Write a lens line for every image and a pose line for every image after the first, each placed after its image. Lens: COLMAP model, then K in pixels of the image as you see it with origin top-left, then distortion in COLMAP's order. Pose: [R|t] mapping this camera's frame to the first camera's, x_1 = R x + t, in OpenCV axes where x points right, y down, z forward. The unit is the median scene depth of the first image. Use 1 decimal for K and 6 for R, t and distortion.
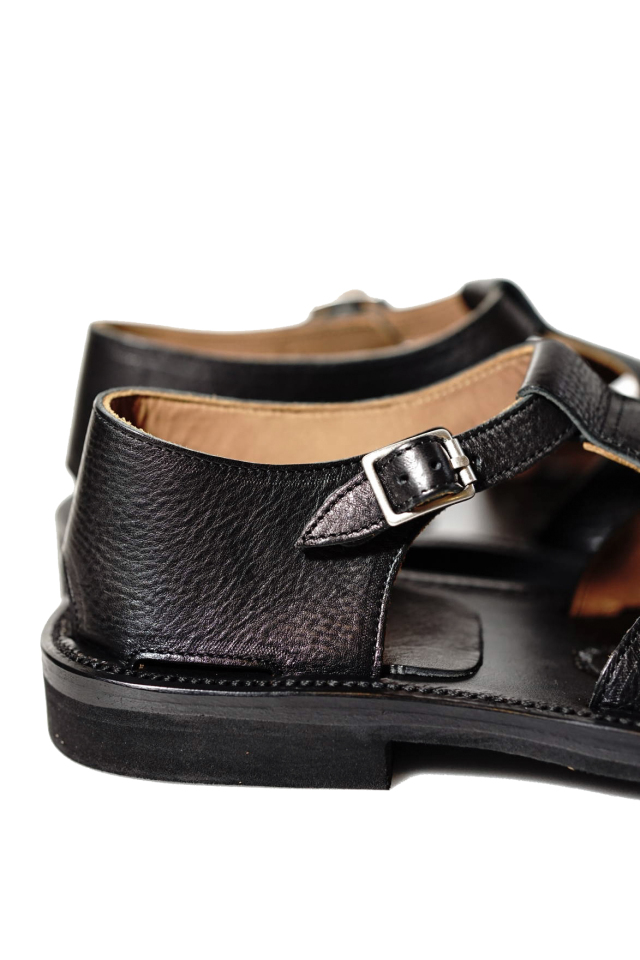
lens RADIAL K [[2343.4, 0, 320.0], [0, 2343.4, 480.0], [0, 0, 1]] dist [0.568261, 17.741646]
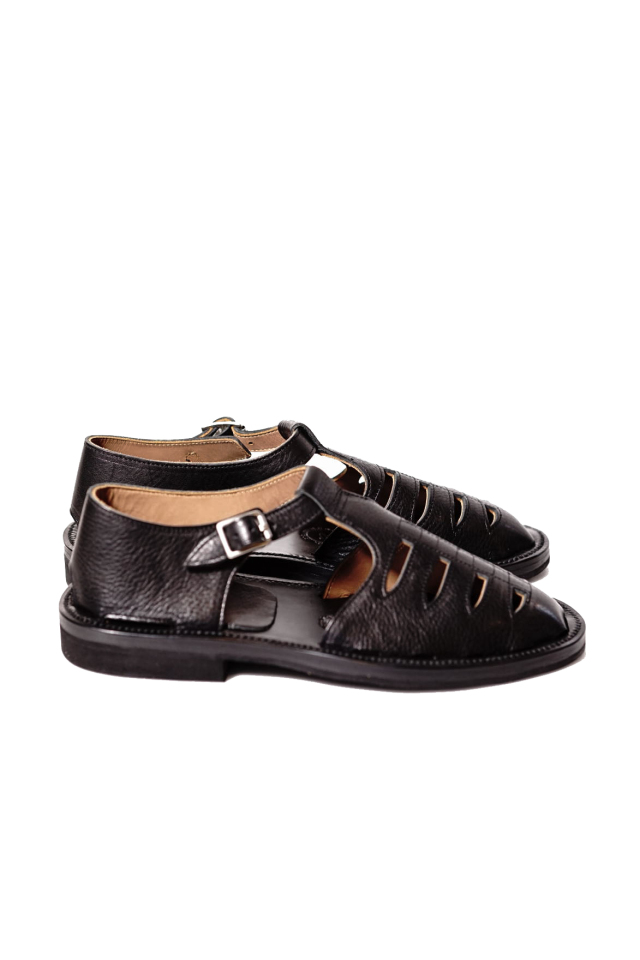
lens RADIAL K [[2343.4, 0, 320.0], [0, 2343.4, 480.0], [0, 0, 1]] dist [0.568261, 17.741646]
pose [[0.999559, 0.028222, 0.009253, 0.087930], [-0.028645, 0.998371, 0.049338, -0.152246], [-0.007845, -0.049581, 0.998739, -1.062223]]
